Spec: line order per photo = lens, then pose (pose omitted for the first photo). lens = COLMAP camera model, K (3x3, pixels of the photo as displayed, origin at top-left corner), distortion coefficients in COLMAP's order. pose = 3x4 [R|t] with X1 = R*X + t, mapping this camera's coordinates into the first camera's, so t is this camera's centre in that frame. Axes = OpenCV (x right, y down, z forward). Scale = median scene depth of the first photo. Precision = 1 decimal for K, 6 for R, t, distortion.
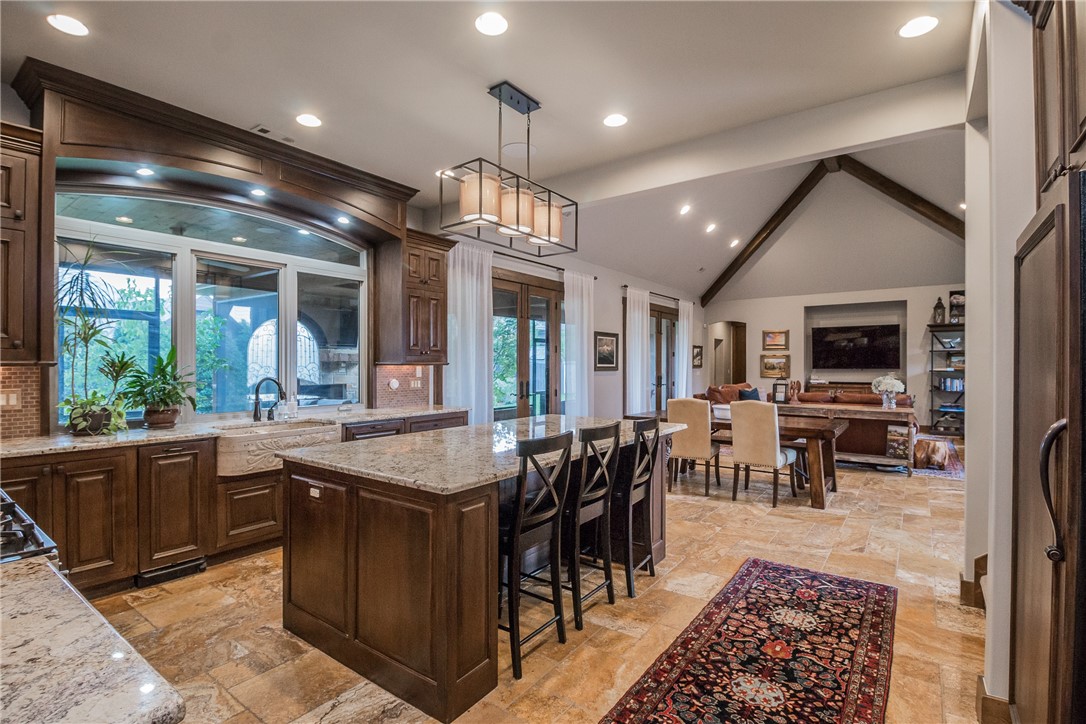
lens RADIAL K [[504.9, 0, 550.3], [0, 504.9, 360.2], [0, 0, 1]] dist [0.000309, -0.006904]
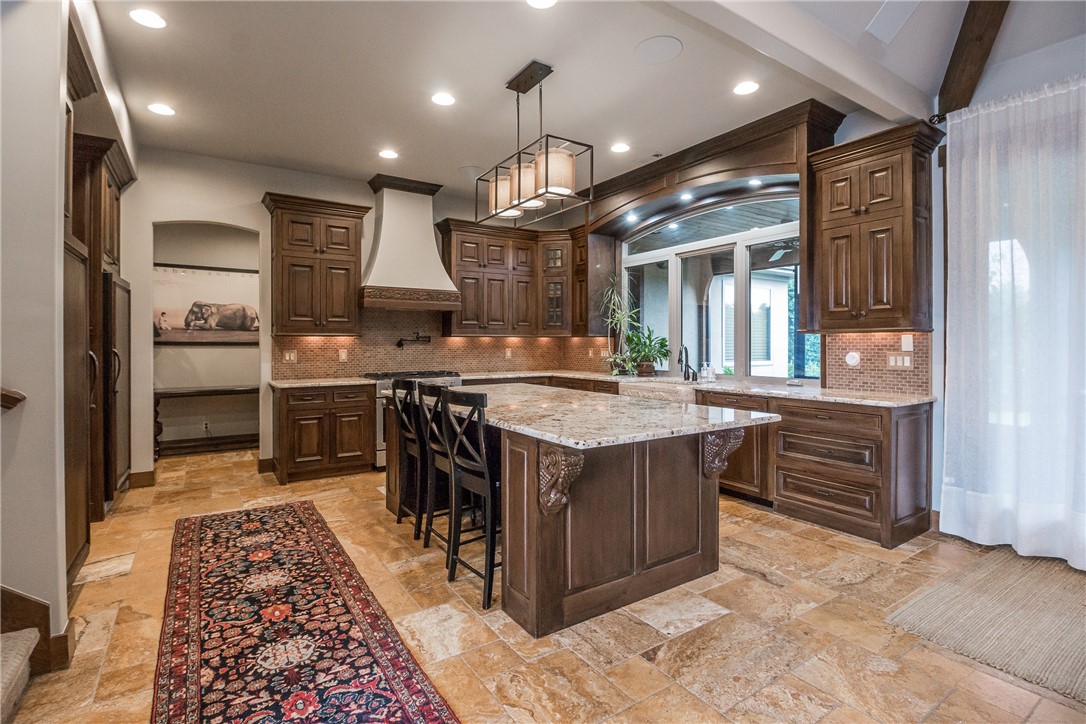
lens RADIAL K [[504.9, 0, 538.2], [0, 504.9, 342.9], [0, 0, 1]] dist [0.000309, -0.006904]
pose [[-0.344797, -0.000204, -0.938677, 1.156985], [0.006717, 0.999974, -0.002685, 0.048583], [0.938653, -0.007231, -0.344787, 1.757169]]
